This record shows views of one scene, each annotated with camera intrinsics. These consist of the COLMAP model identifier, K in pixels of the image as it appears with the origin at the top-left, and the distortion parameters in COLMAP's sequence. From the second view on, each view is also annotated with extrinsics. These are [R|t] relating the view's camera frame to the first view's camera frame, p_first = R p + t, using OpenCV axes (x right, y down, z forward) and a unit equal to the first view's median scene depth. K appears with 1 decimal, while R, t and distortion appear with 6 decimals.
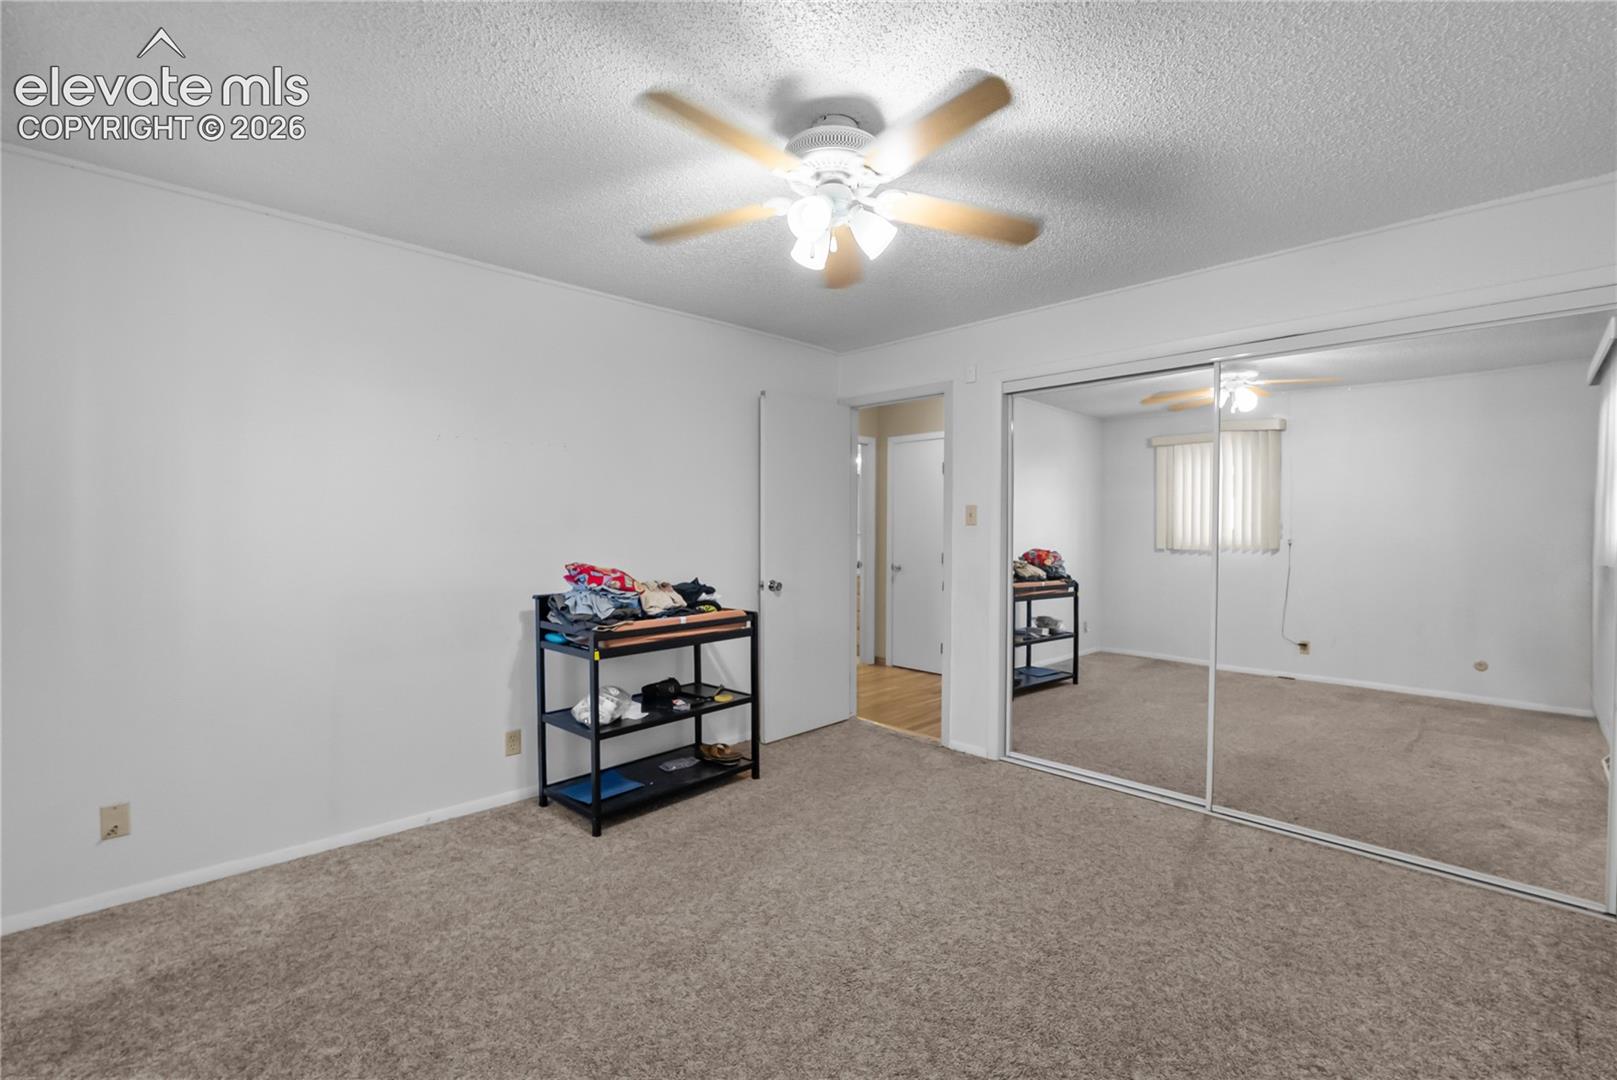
lens RADIAL K [[707.6, 0, 807.6], [0, 707.6, 537.1], [0, 0, 1]] dist [-0.009845, 0.001746]
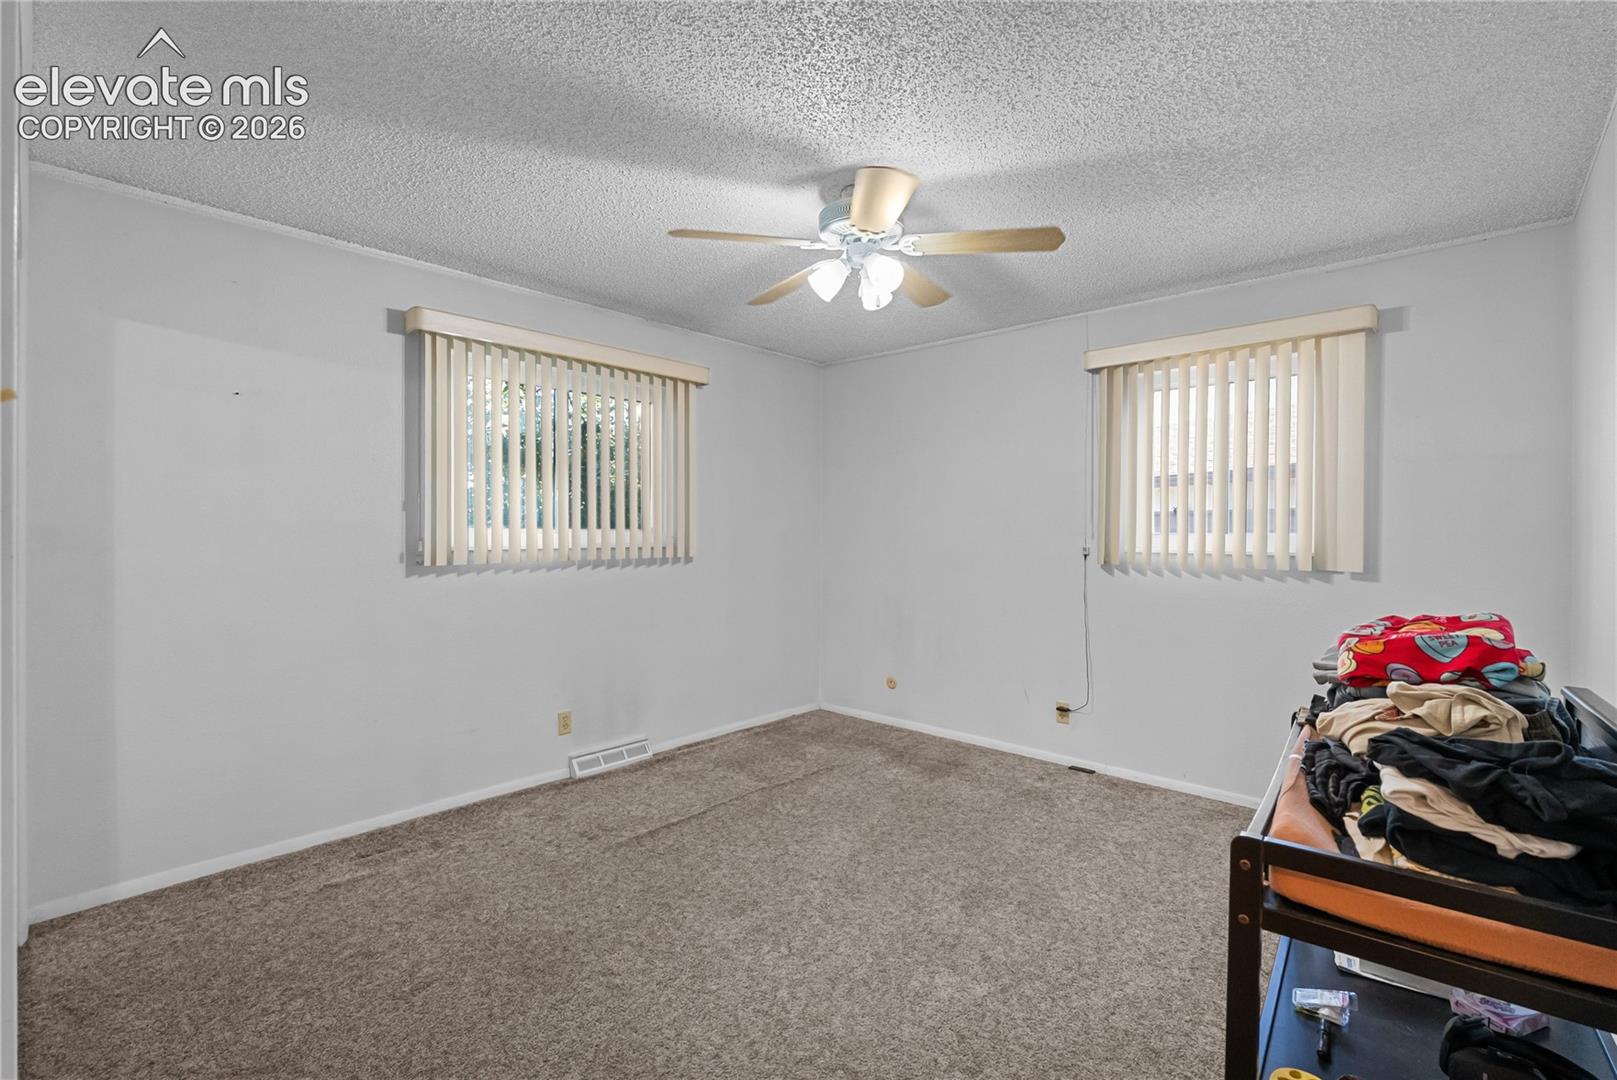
lens RADIAL K [[707.6, 0, 804.3], [0, 707.6, 535.8], [0, 0, 1]] dist [-0.009845, 0.001746]
pose [[-0.999078, -0.005867, -0.042520, 0.121446], [-0.006800, 0.999739, 0.021831, -0.016631], [0.042381, 0.022100, -0.998857, 1.491702]]
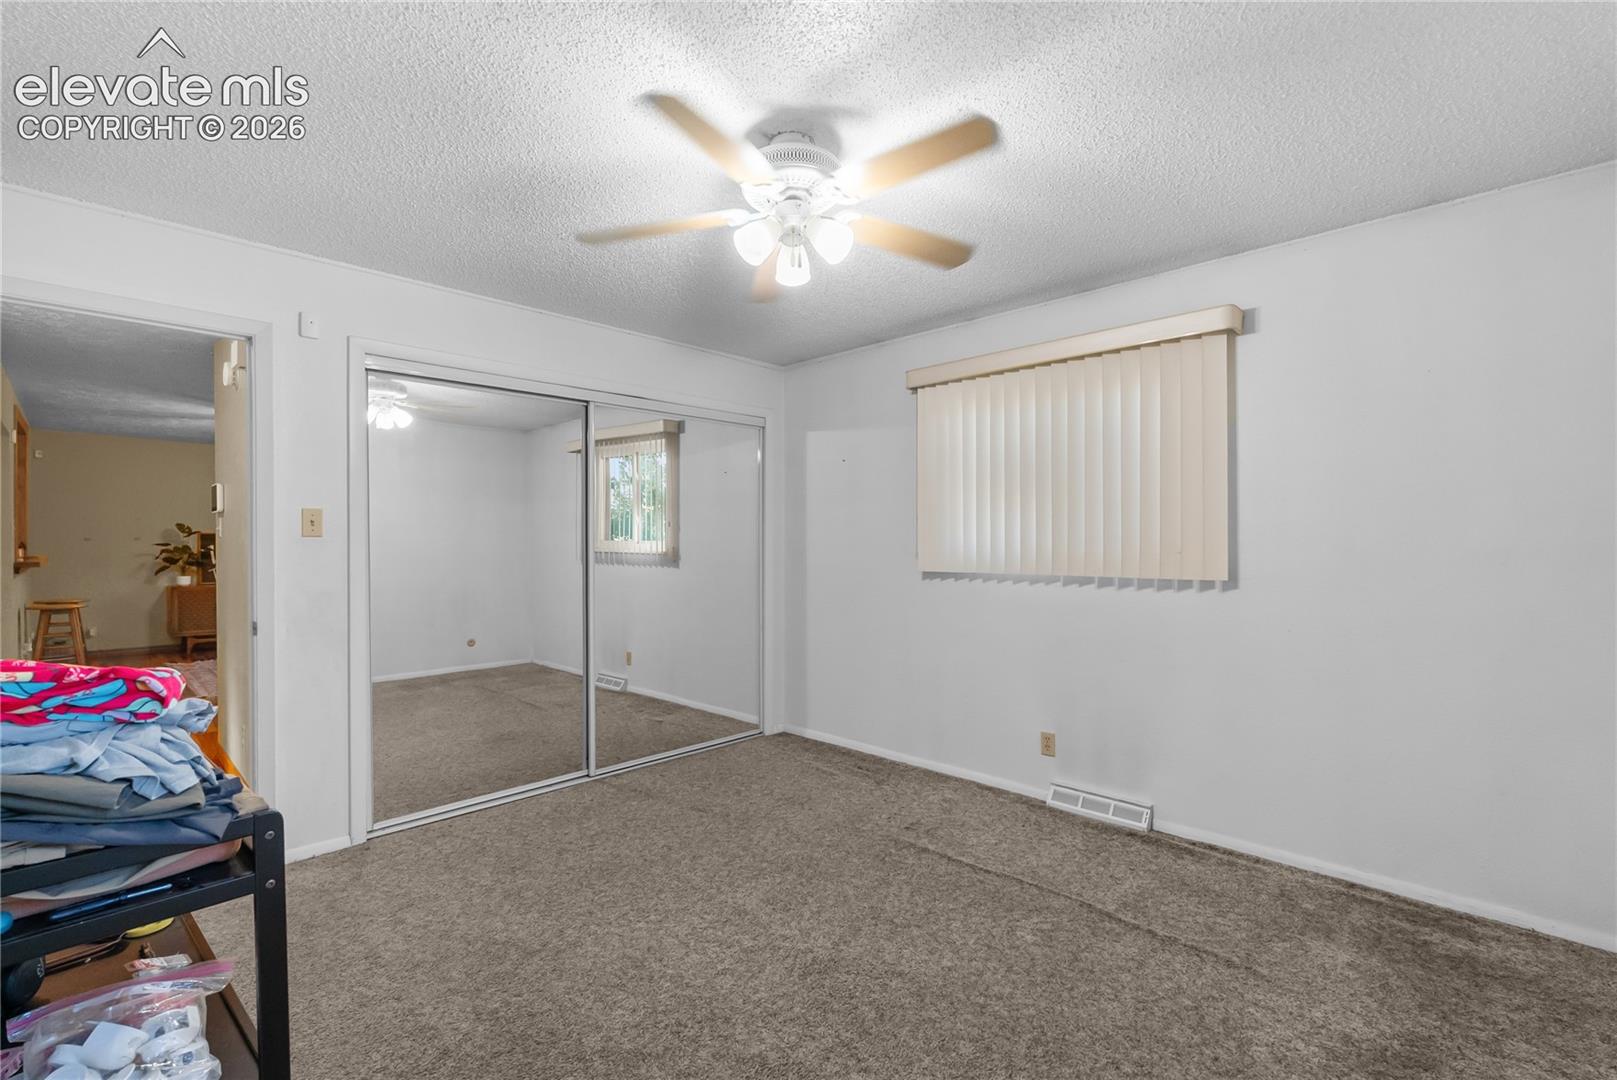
lens RADIAL K [[707.6, 0, 813.5], [0, 707.6, 546.8], [0, 0, 1]] dist [-0.009845, 0.001746]
pose [[-0.027710, -0.011596, 0.999549, -0.664333], [0.013528, 0.999837, 0.011974, -0.010197], [-0.999524, 0.013853, -0.027549, 0.689548]]
